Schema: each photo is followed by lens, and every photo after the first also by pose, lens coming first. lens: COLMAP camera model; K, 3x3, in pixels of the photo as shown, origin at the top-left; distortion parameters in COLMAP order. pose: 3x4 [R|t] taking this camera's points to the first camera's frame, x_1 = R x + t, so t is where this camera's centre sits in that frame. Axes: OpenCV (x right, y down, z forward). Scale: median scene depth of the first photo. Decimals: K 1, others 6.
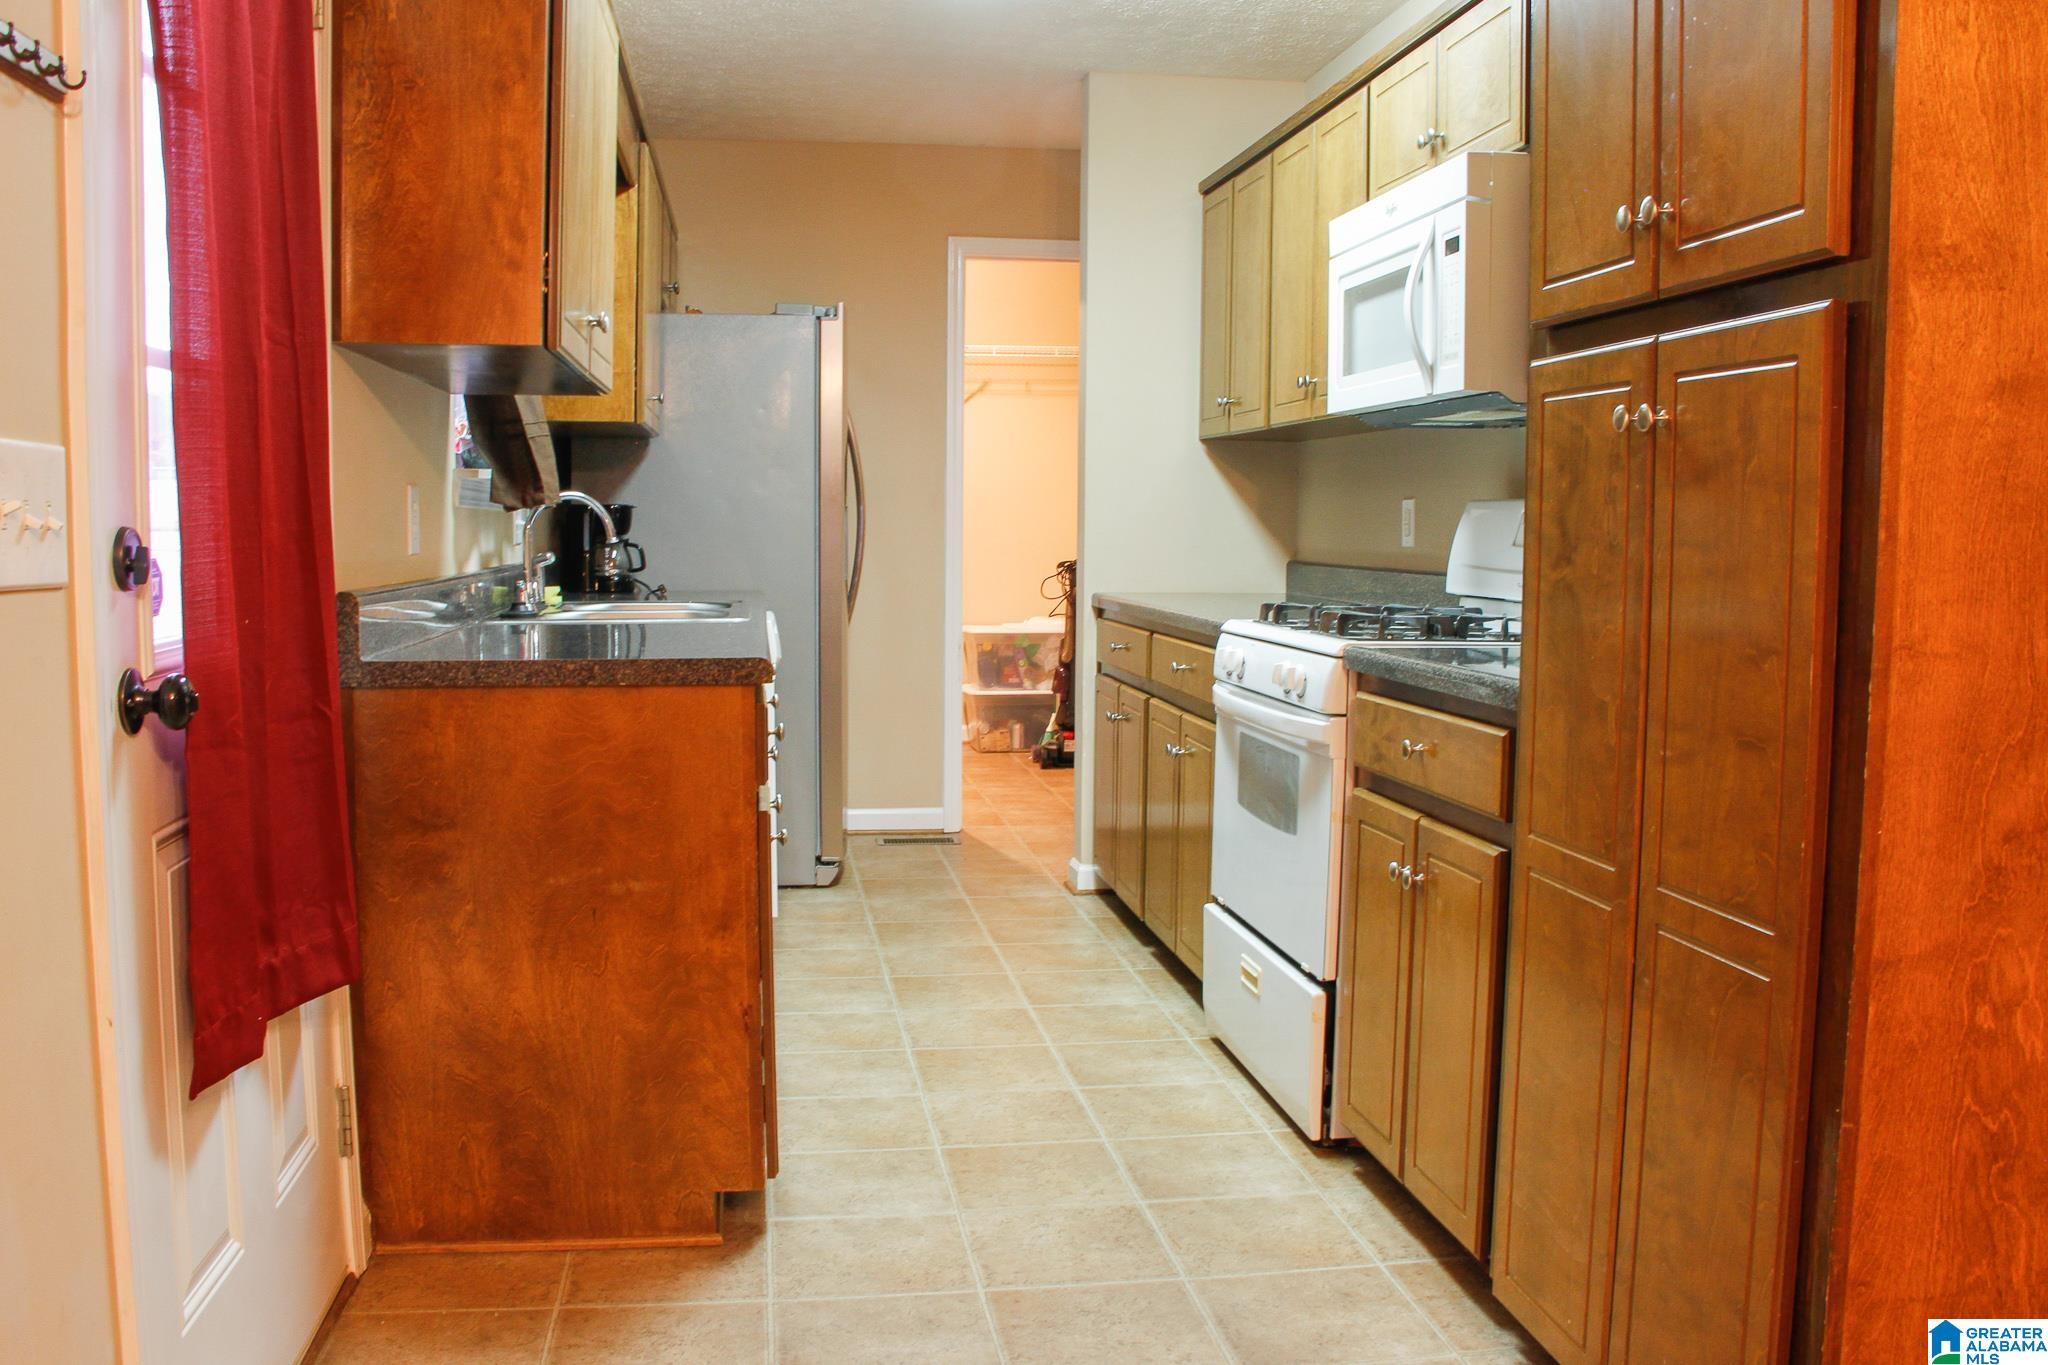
lens RADIAL K [[1777.0, 0, 1015.2], [0, 1777.0, 698.1], [0, 0, 1]] dist [-0.187022, 0.166312]
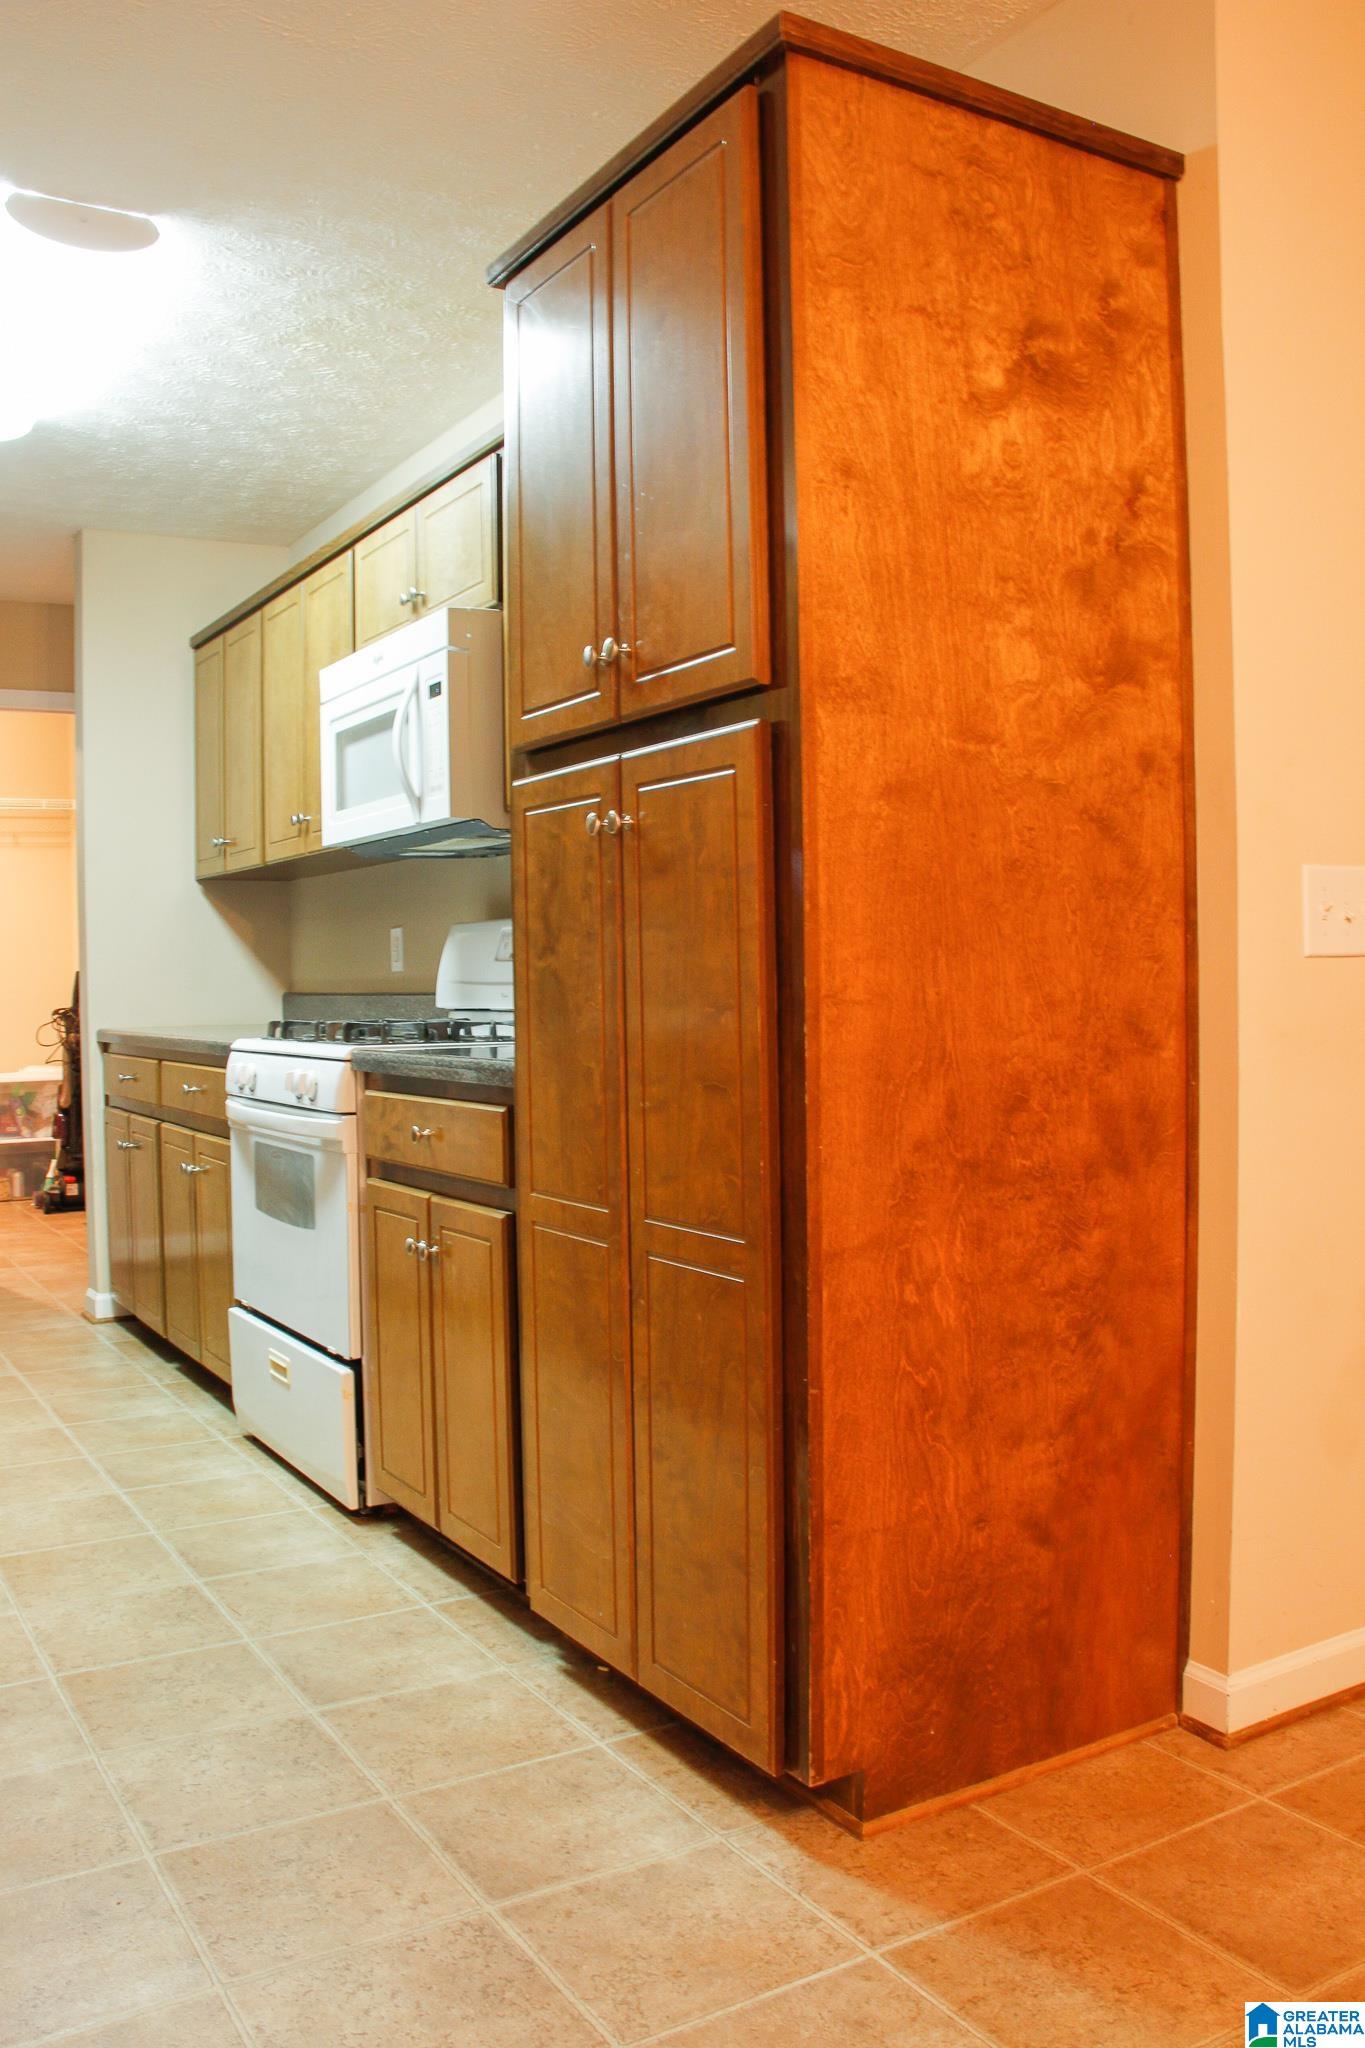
lens RADIAL K [[1719.4, 0, 677.4], [0, 1719.4, 1038.7], [0, 0, 1]] dist [-0.187276, 0.160119]
pose [[0.924277, -0.035235, 0.380094, -0.033820], [0.059832, 0.996796, -0.053089, 0.036775], [-0.377005, 0.071810, 0.923423, -0.064159]]
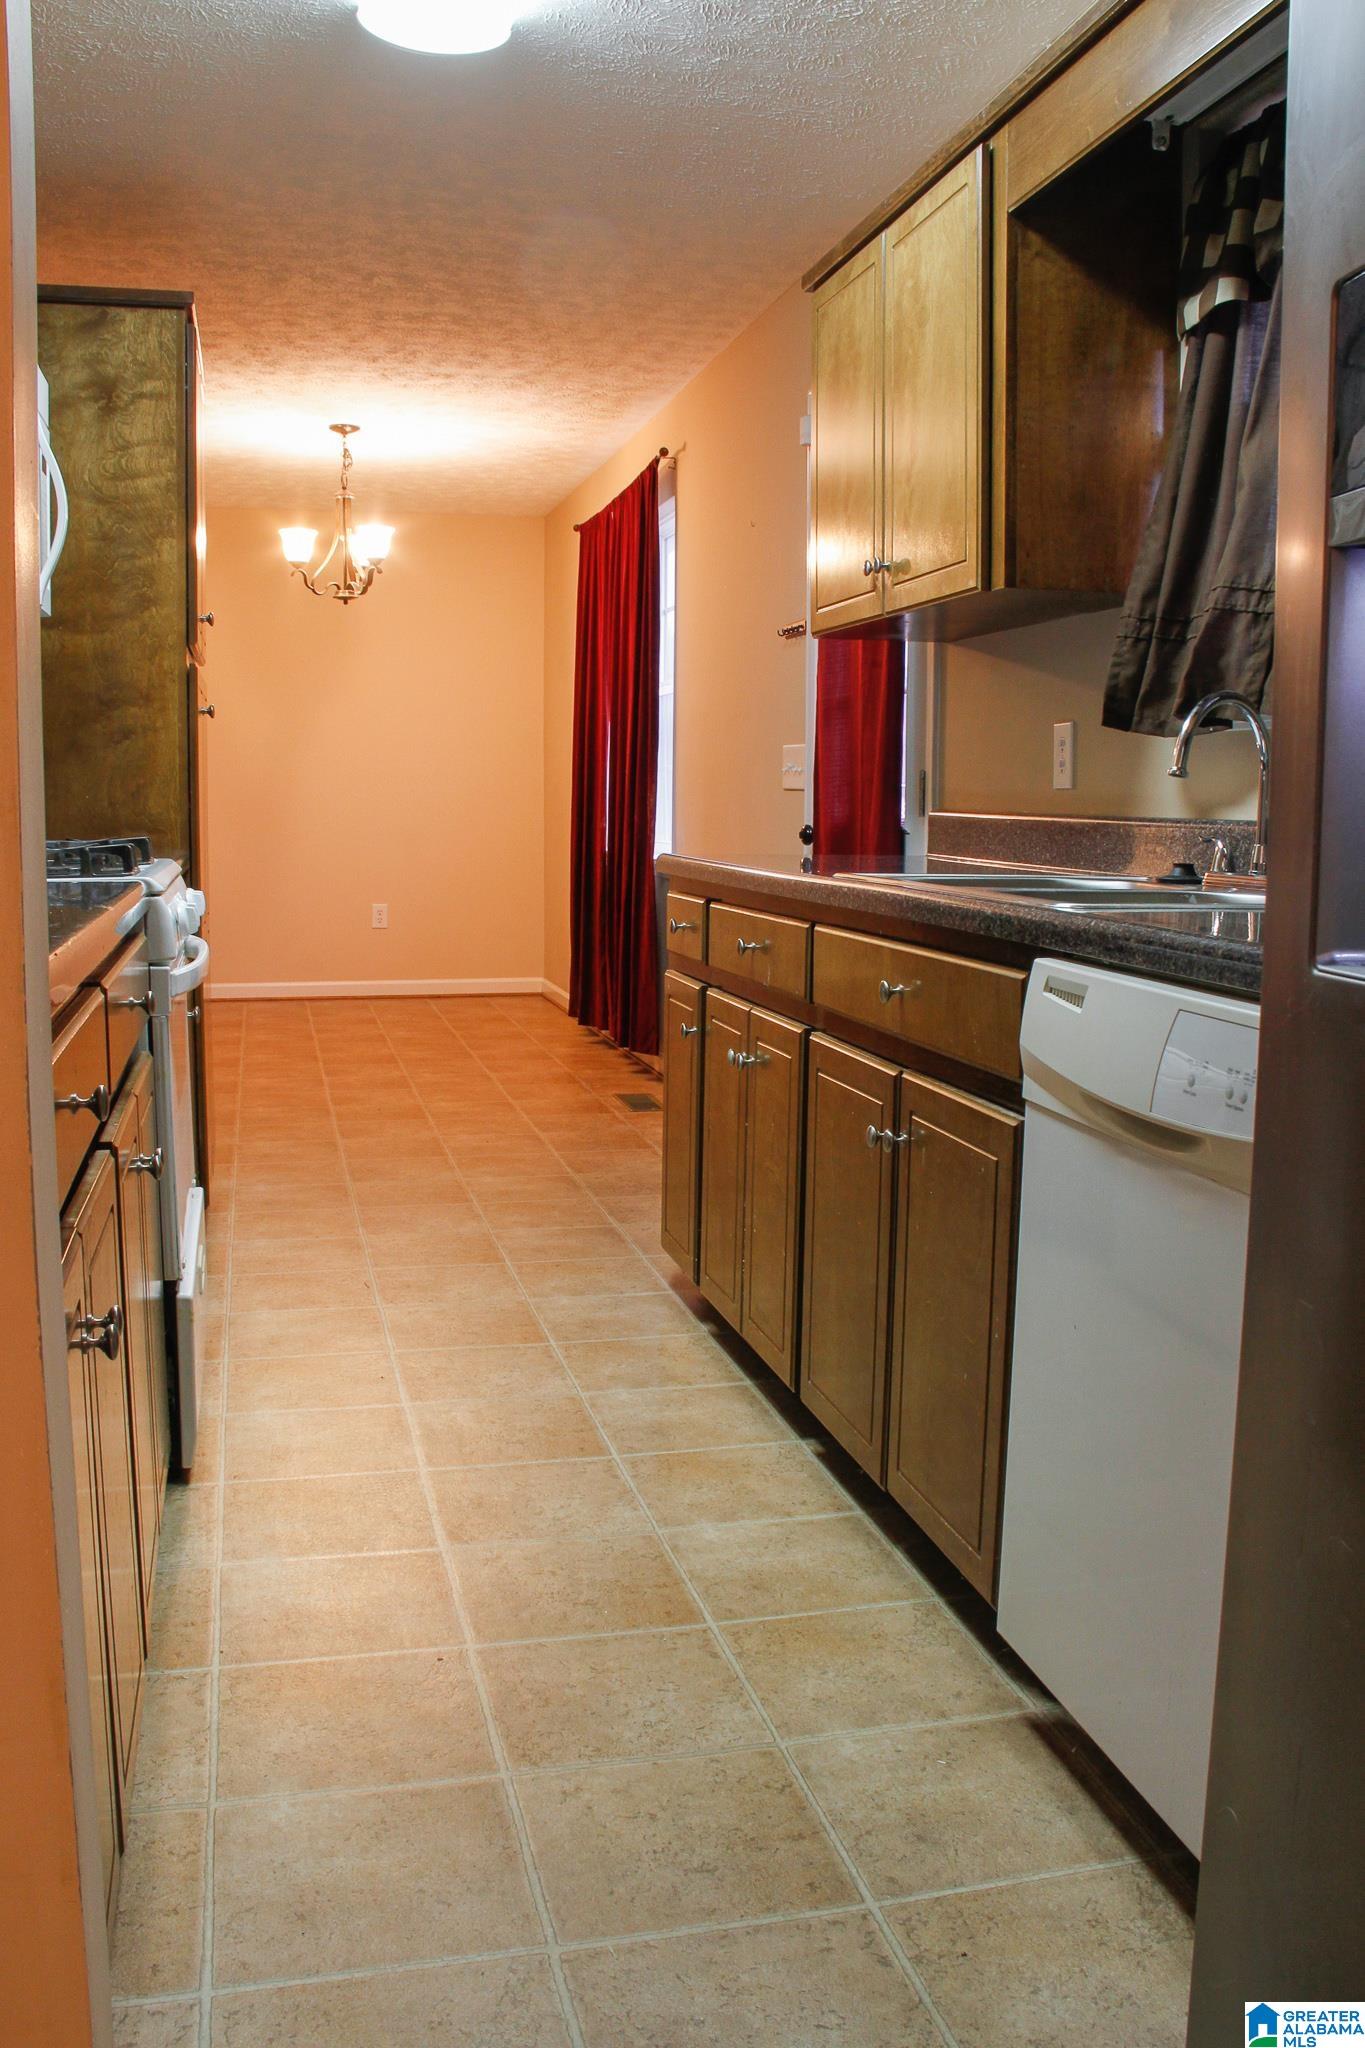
lens RADIAL K [[1777.0, 0, 685.7], [0, 1777.0, 1065.6], [0, 0, 1]] dist [-0.187022, 0.166312]
pose [[-0.995756, 0.025169, -0.088526, -0.038595], [0.002798, 0.969713, 0.244233, -0.213380], [0.091992, 0.242949, -0.965667, 2.418559]]
